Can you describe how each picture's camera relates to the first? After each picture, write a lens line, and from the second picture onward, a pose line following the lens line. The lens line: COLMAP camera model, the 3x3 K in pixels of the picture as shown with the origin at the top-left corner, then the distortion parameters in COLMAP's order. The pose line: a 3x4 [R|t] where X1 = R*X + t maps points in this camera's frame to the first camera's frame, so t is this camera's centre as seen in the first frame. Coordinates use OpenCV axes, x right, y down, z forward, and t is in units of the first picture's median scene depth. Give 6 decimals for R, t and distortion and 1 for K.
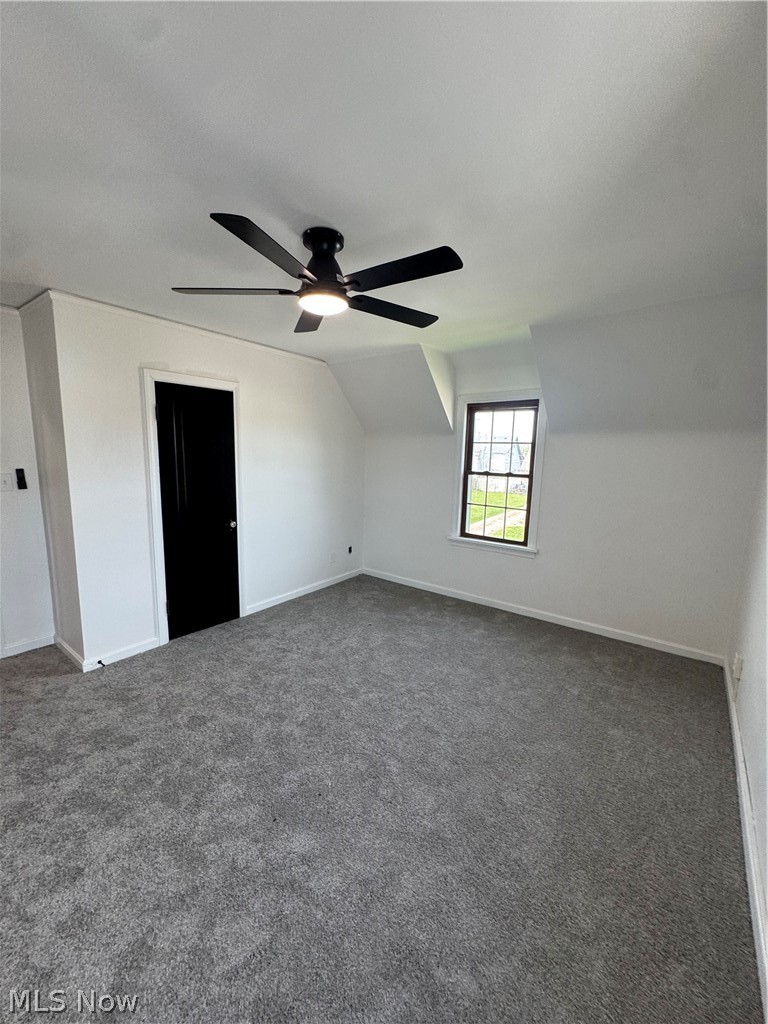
lens RADIAL K [[408.1, 0, 389.2], [0, 408.1, 509.0], [0, 0, 1]] dist [-0.000202, -0.000014]
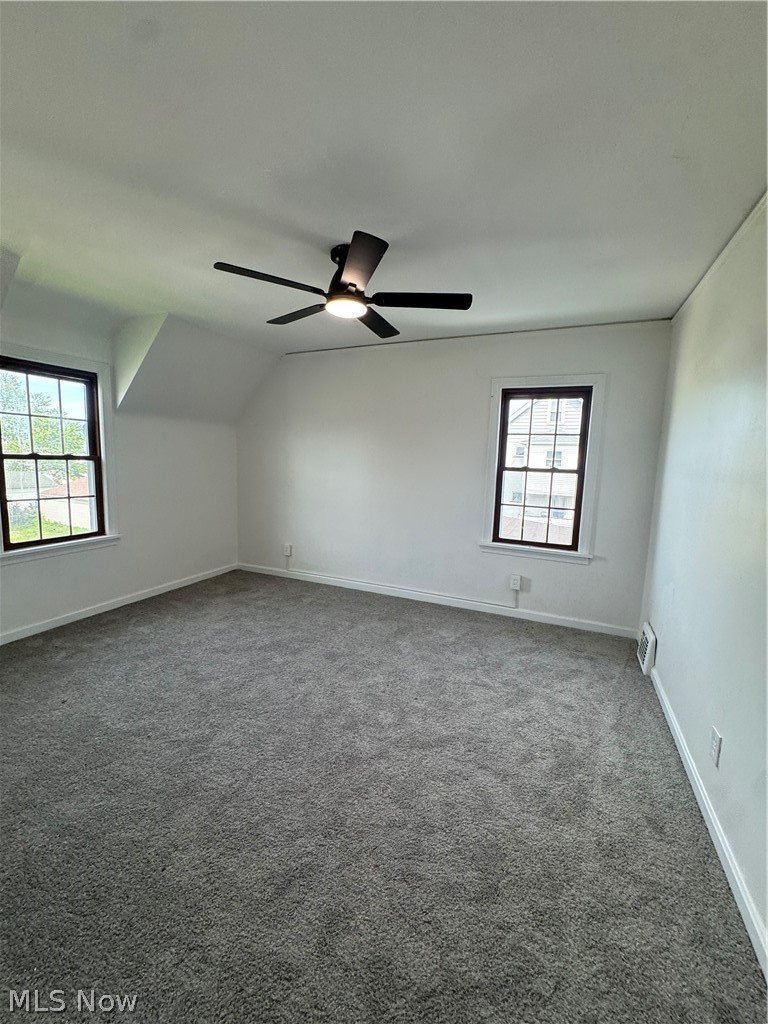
lens RADIAL K [[408.1, 0, 389.2], [0, 408.1, 509.0], [0, 0, 1]] dist [-0.000202, -0.000014]
pose [[-0.225344, -0.158364, 0.961323, -0.736297], [0.095109, 0.978413, 0.183474, -0.078805], [-0.969626, 0.132775, -0.205417, 0.611035]]
